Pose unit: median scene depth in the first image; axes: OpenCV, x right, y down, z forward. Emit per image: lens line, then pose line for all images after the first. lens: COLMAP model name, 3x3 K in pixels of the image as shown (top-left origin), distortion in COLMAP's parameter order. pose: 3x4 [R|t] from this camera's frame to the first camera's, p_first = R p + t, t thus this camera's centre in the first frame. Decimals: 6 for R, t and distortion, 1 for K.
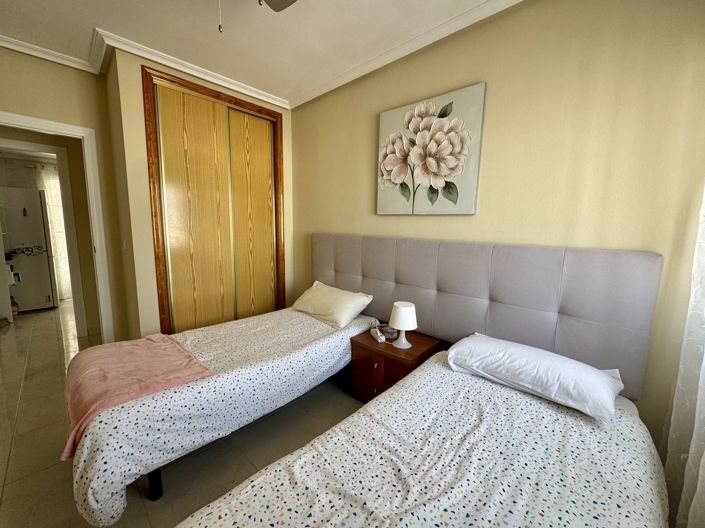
lens RADIAL K [[281.3, 0, 353.0], [0, 281.3, 268.4], [0, 0, 1]] dist [0.001908, -0.002796]
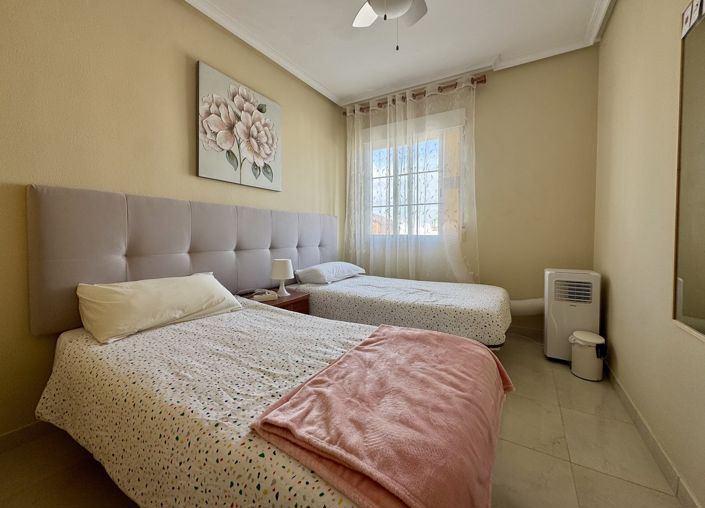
lens RADIAL K [[284.3, 0, 352.6], [0, 284.3, 253.8], [0, 0, 1]] dist [-0.001664, -0.000007]
pose [[-0.222040, -0.098029, 0.970097, -0.997495], [0.135612, 0.982158, 0.130287, -0.012610], [-0.965561, 0.160486, -0.204785, 0.881104]]
